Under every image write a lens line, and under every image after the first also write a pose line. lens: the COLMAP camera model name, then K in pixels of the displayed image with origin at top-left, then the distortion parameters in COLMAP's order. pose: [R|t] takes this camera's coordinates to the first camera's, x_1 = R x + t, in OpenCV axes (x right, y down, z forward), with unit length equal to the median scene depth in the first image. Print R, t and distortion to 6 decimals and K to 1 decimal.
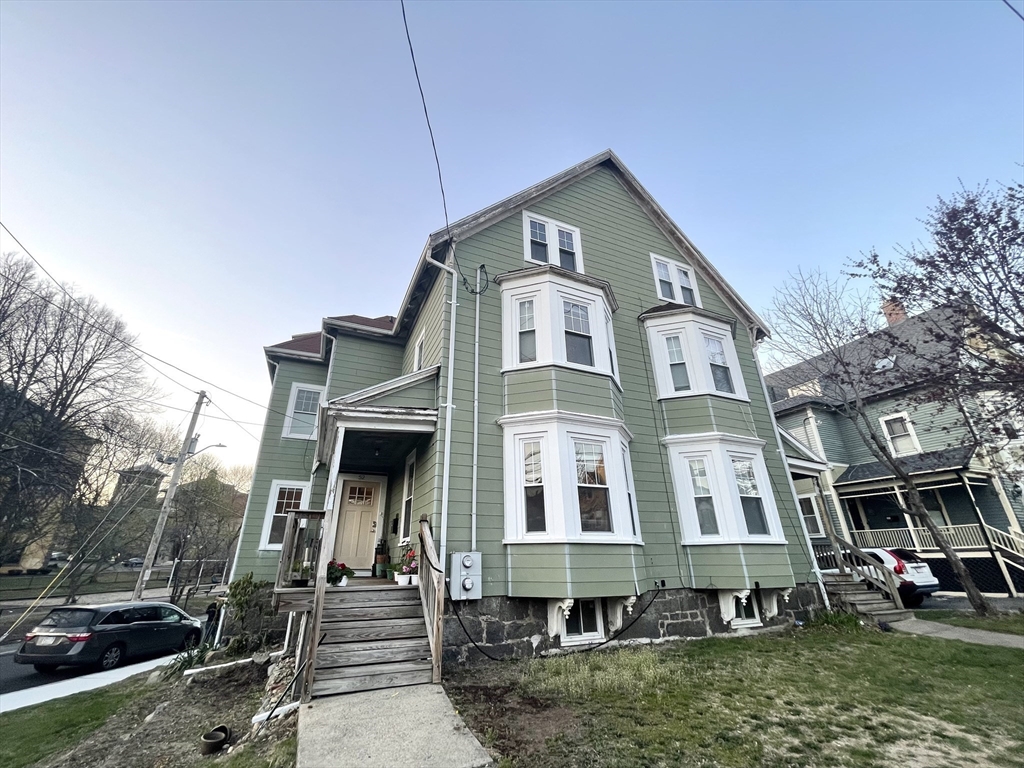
lens RADIAL K [[414.1, 0, 505.8], [0, 414.1, 381.8], [0, 0, 1]] dist [-0.001912, 0.000496]
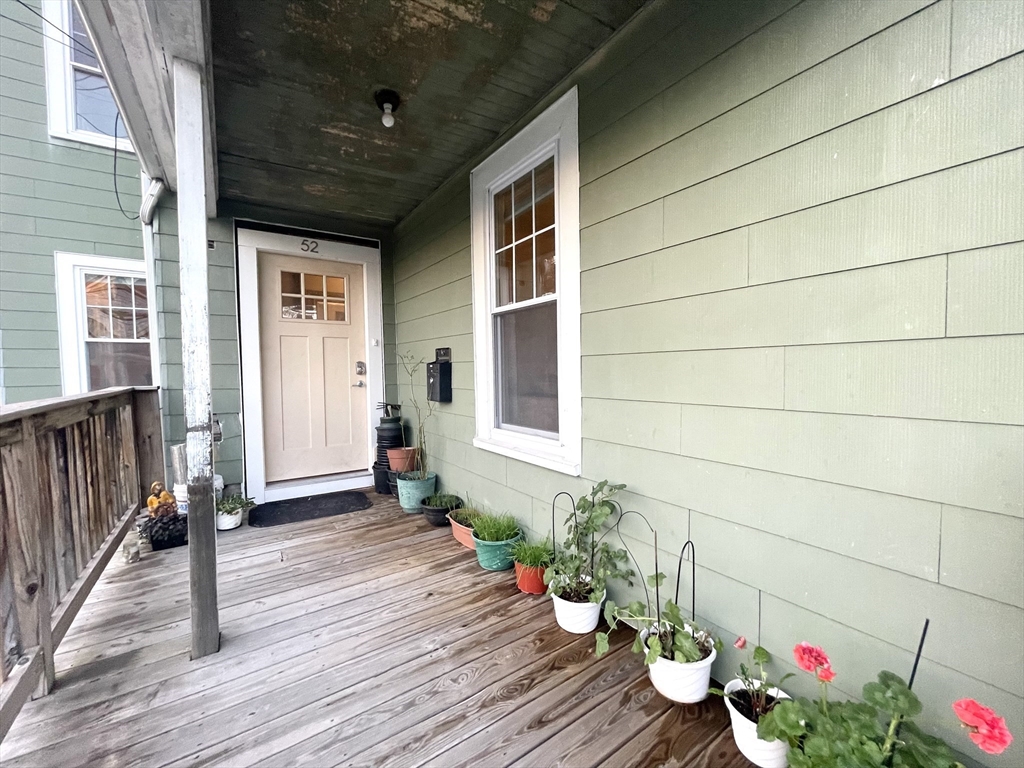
lens RADIAL K [[414.1, 0, 514.0], [0, 414.1, 384.7], [0, 0, 1]] dist [-0.001912, 0.000496]
pose [[0.983805, -0.007144, 0.179099, -0.241936], [-0.070027, 0.904476, 0.420737, 0.177302], [-0.164997, -0.426465, 0.889328, 0.606066]]
